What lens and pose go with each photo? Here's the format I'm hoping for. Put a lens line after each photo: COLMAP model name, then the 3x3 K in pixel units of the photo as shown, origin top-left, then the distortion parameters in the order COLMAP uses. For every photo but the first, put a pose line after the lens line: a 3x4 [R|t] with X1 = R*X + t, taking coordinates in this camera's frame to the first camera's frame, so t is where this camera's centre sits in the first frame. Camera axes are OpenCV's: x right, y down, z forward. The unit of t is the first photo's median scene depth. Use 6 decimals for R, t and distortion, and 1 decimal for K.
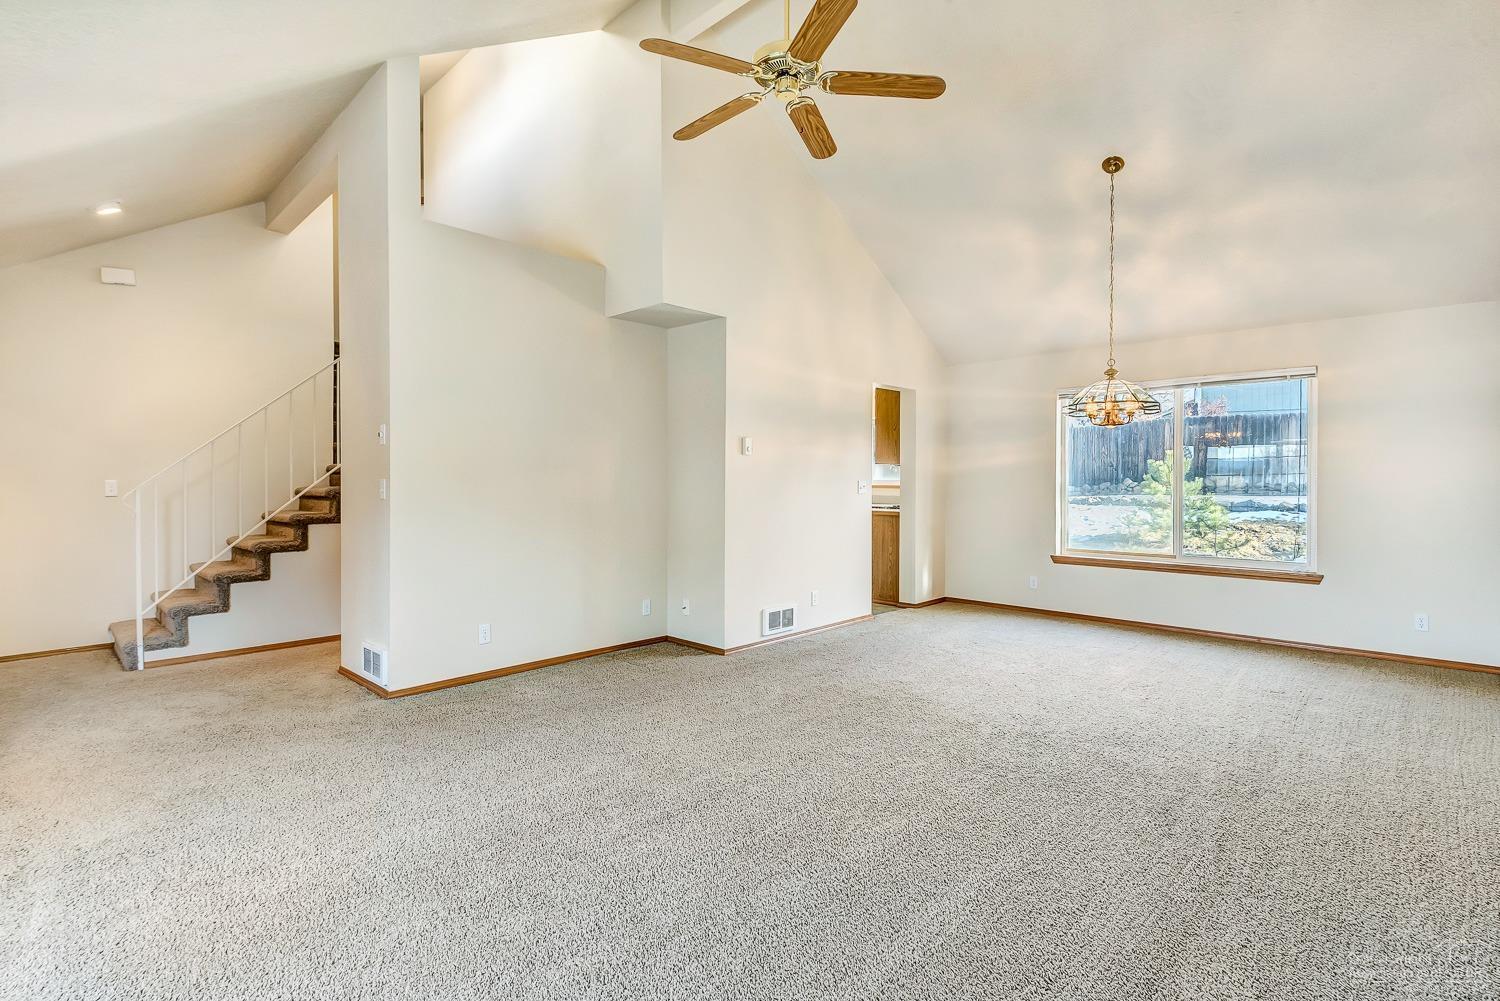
lens RADIAL K [[699.0, 0, 754.0], [0, 699.0, 479.7], [0, 0, 1]] dist [0.007406, -0.005501]
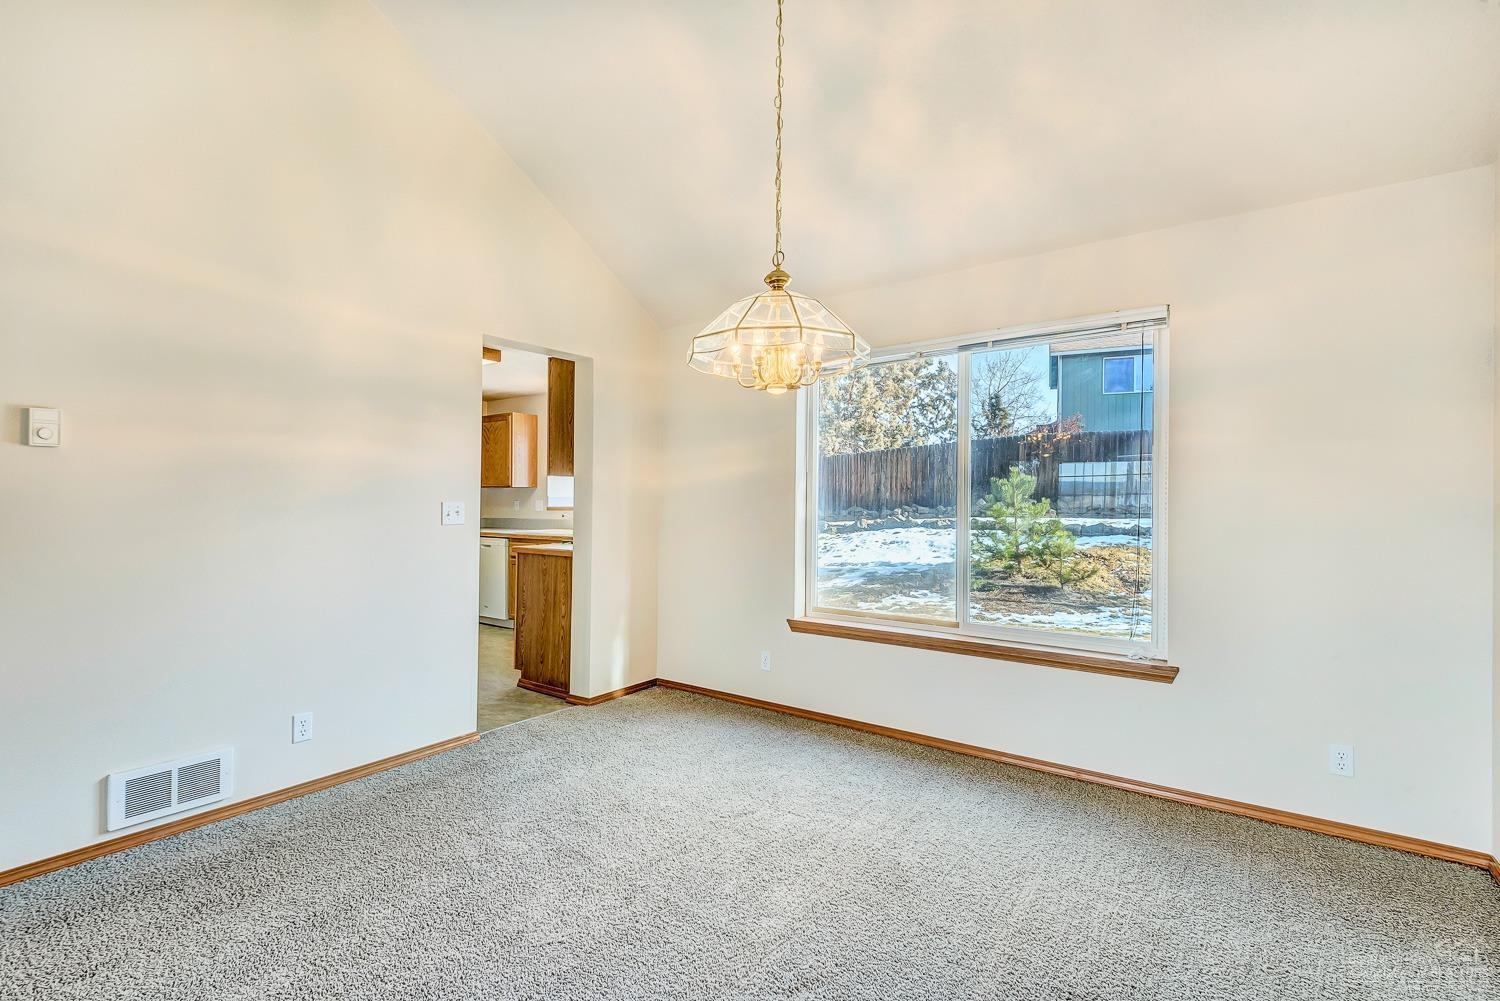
lens RADIAL K [[699.0, 0, 747.0], [0, 699.0, 501.2], [0, 0, 1]] dist [0.007406, -0.005501]
pose [[0.990901, -0.000617, 0.134588, 0.159676], [0.000441, 0.999999, 0.001336, -0.000107], [-0.134589, -0.001265, 0.990901, 0.198492]]
